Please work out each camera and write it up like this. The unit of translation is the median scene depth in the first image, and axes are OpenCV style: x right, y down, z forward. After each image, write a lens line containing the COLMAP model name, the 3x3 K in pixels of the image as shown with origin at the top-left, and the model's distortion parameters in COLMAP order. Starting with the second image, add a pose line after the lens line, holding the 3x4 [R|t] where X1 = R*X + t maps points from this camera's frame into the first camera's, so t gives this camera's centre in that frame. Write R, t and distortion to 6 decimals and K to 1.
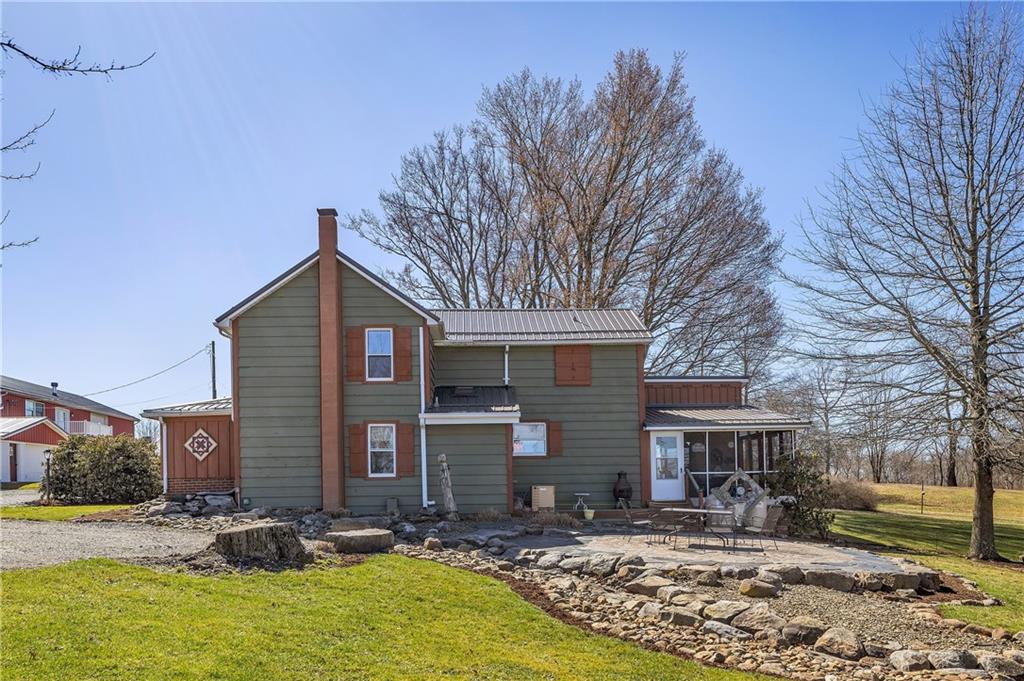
lens RADIAL K [[692.6, 0, 505.5], [0, 692.6, 475.1], [0, 0, 1]] dist [-0.030355, 0.021665]
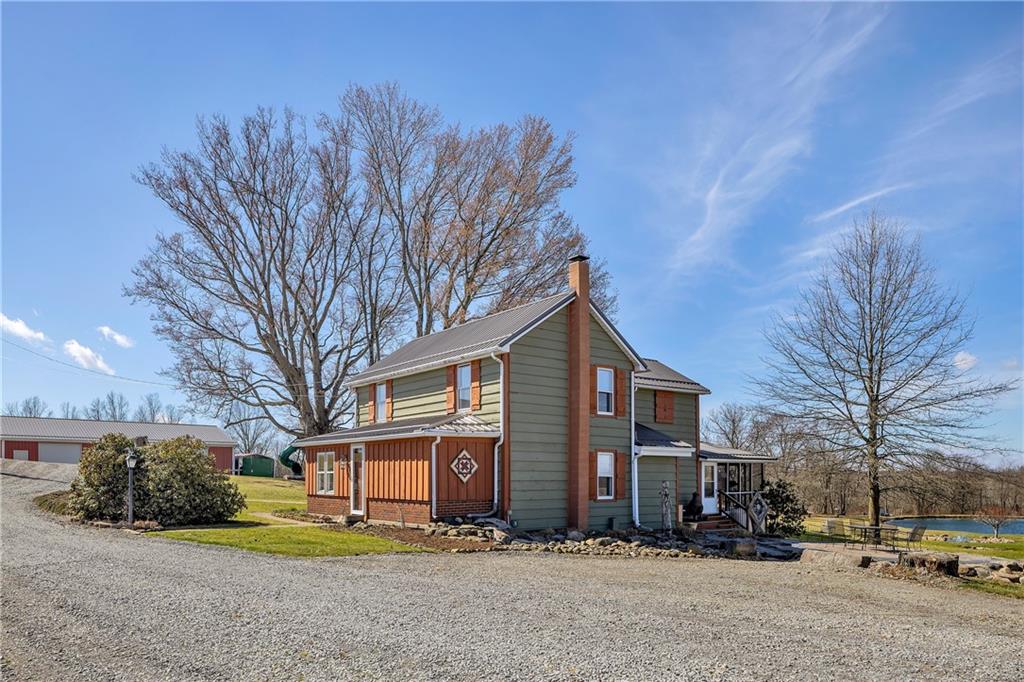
lens RADIAL K [[692.6, 0, 505.5], [0, 692.6, 475.6], [0, 0, 1]] dist [-0.030355, 0.021665]
pose [[0.819613, 0.018821, 0.572609, -0.962347], [-0.022821, 0.999740, -0.000195, -0.031905], [-0.572463, -0.012907, 0.819829, 0.159073]]
